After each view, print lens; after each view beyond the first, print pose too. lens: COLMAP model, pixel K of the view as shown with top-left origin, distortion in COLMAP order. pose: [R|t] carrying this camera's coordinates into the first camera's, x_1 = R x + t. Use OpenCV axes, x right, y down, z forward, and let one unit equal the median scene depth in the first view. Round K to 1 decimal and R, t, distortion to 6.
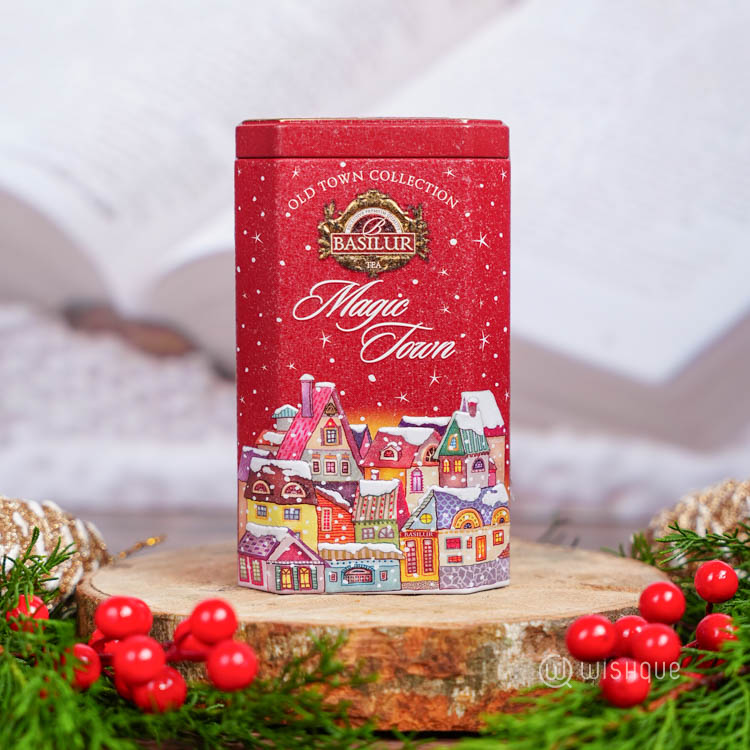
lens RADIAL K [[2074.3, 0, 373.8], [0, 2074.3, 373.0], [0, 0, 1]] dist [0.080624, 0.000000]
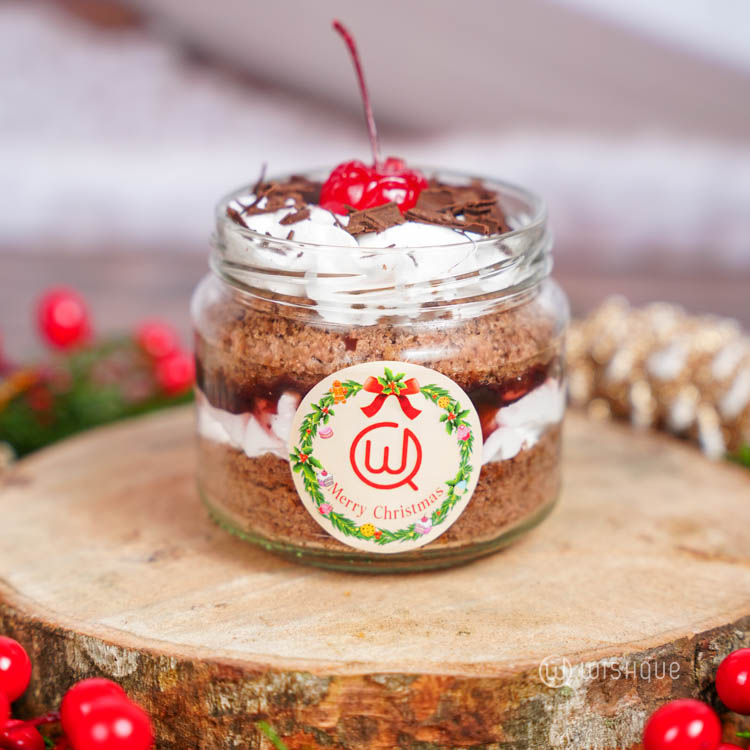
lens RADIAL K [[2240.5, 0, 378.1], [0, 2240.5, 395.4], [0, 0, 1]] dist [0.429237, 0.000000]
pose [[0.999726, 0.011980, -0.020116, 0.017415], [-0.006402, 0.966305, 0.257320, -0.152686], [0.022521, -0.257120, 0.966117, 0.316219]]
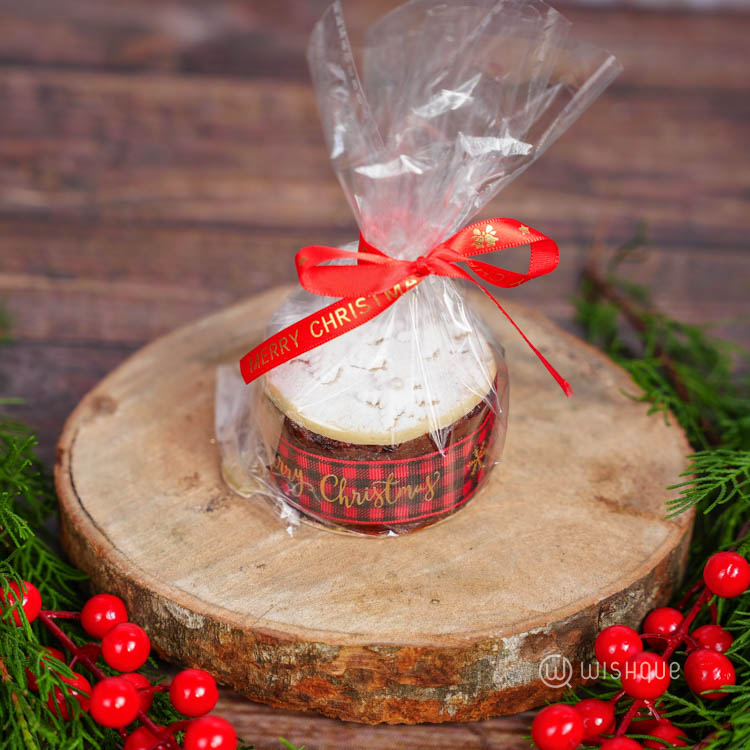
lens RADIAL K [[2240.5, 0, 374.5], [0, 2240.5, 384.0], [0, 0, 1]] dist [0.429237, 0.000000]
pose [[0.999314, 0.032081, -0.018506, 0.019725], [-0.015688, 0.819298, 0.573153, -0.570360], [0.033549, -0.572469, 0.819240, 0.217219]]
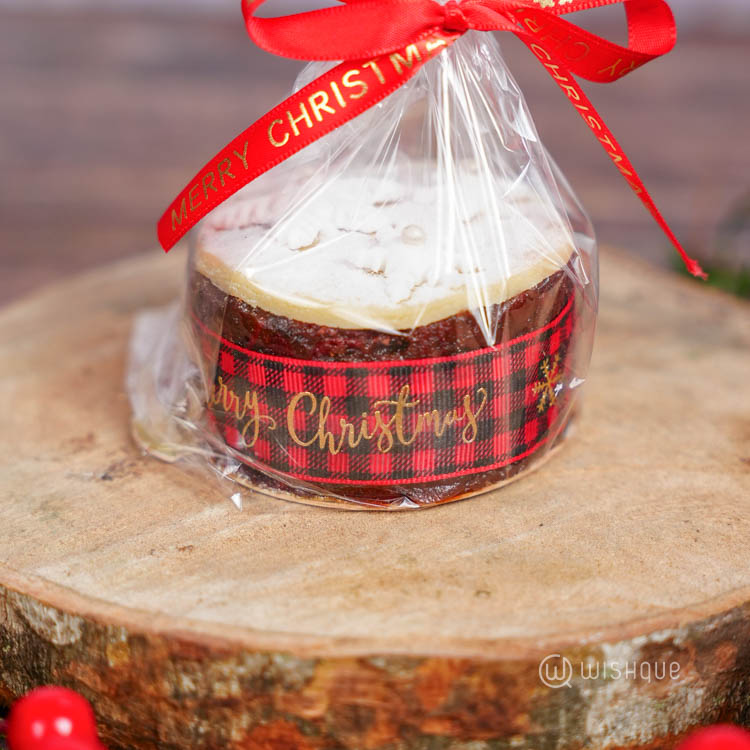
lens RADIAL K [[2129.5, 0, 381.9], [0, 2129.5, 371.0], [0, 0, 1]] dist [0.218161, 0.000000]
pose [[0.999293, 0.019632, -0.032048, 0.021866], [-0.005493, 0.919859, 0.392211, -0.164983], [0.037180, -0.391758, 0.919317, 0.514101]]
